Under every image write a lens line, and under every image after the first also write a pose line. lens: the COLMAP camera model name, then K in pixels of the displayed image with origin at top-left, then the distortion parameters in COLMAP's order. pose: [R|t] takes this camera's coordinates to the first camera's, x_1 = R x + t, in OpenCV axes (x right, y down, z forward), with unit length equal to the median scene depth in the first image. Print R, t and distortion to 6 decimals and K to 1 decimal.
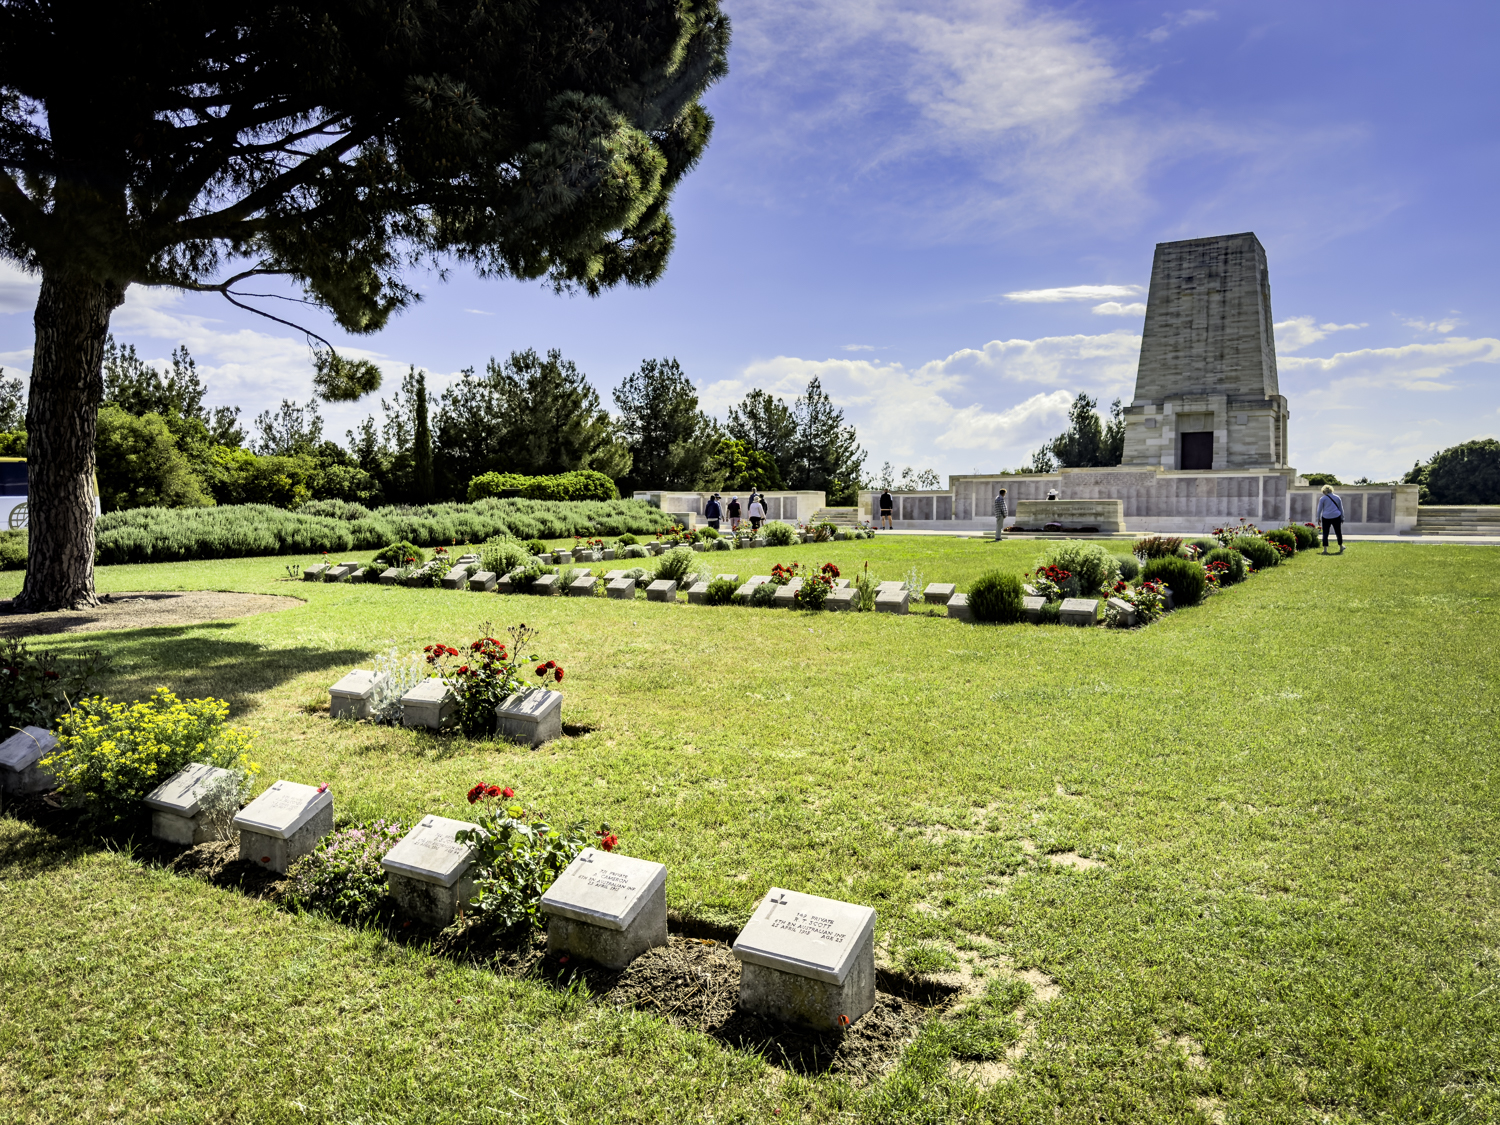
lens RADIAL K [[1082.2, 0, 750.0], [0, 1082.2, 562.5], [0, 0, 1]] dist [0.003921, -0.000618]
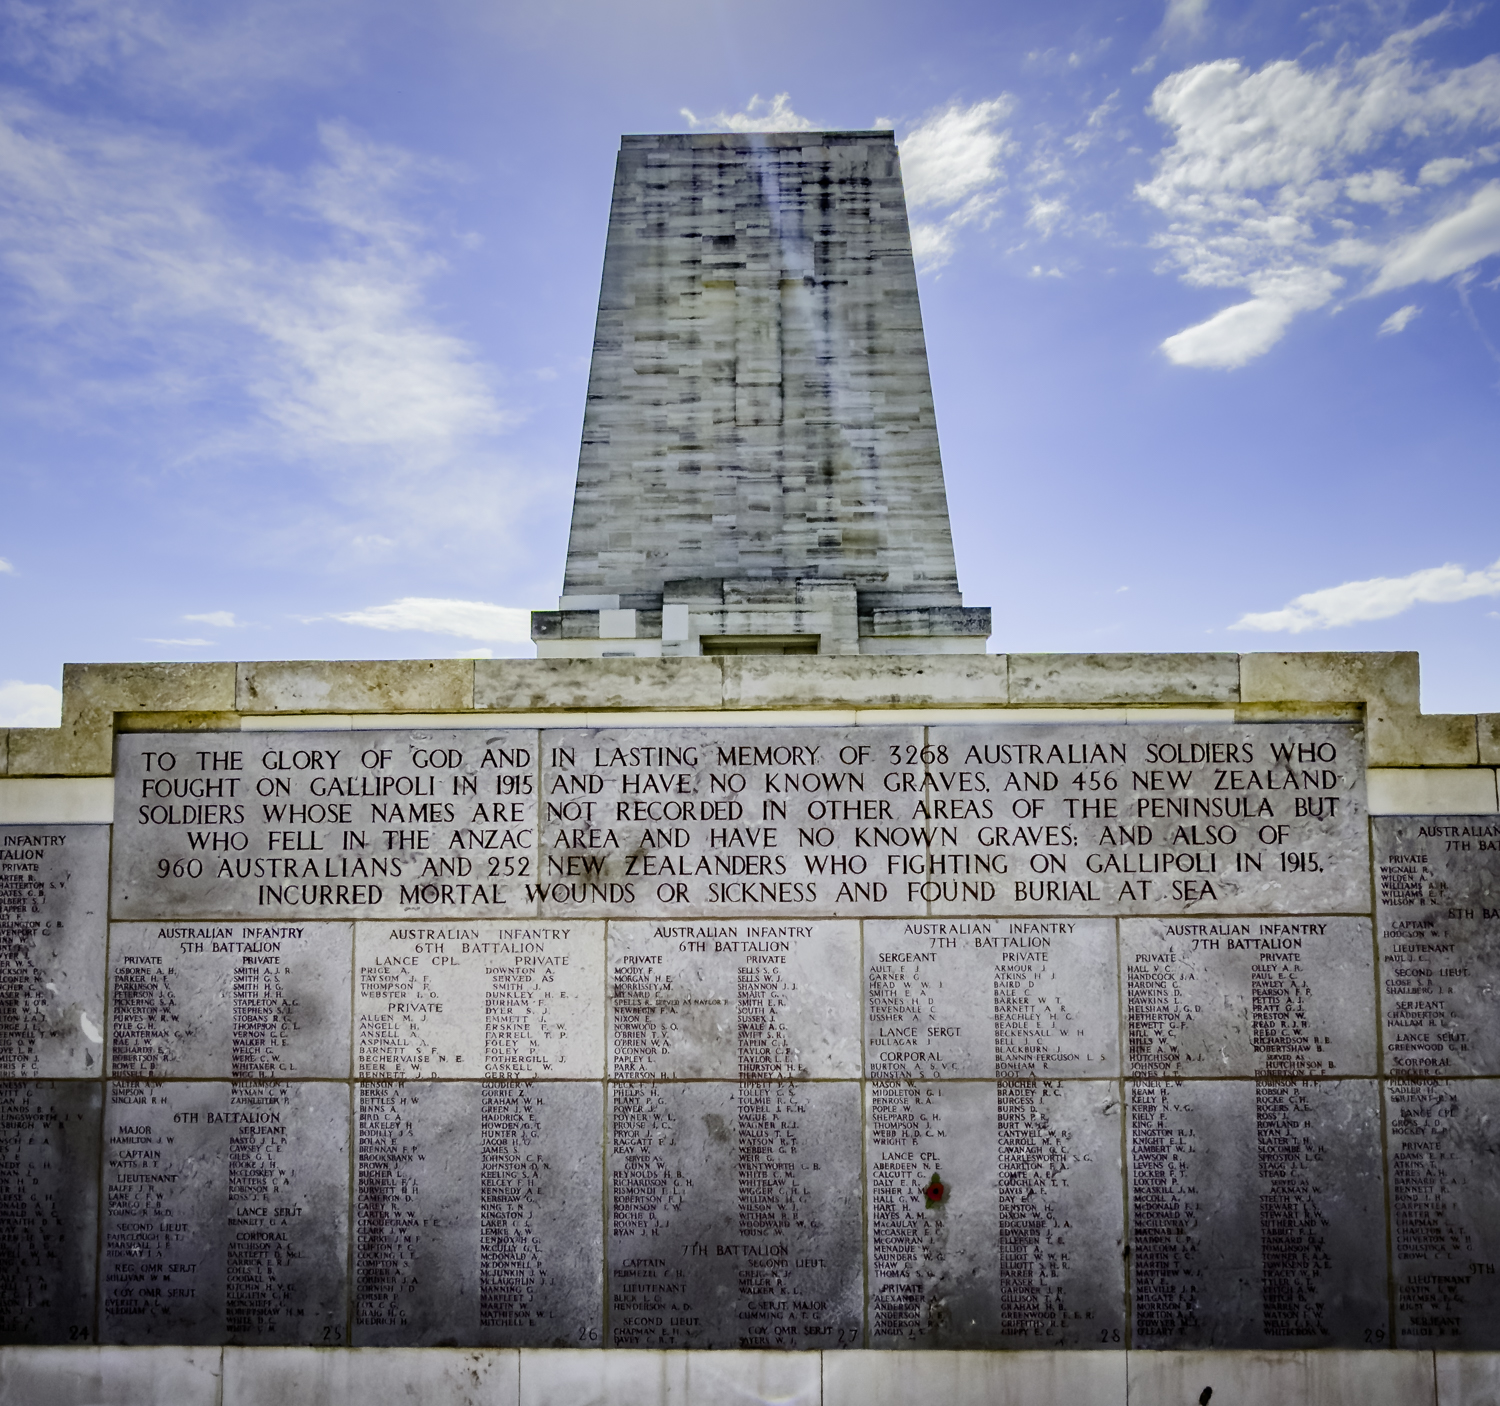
lens RADIAL K [[1348.4, 0, 730.4], [0, 1348.4, 752.7], [0, 0, 1]] dist [-0.016871, -0.007985]
pose [[0.856338, 0.053209, 0.513667, 0.212059], [0.027918, 0.988453, -0.148932, -0.050886], [-0.515661, 0.141877, 0.844964, 0.690991]]
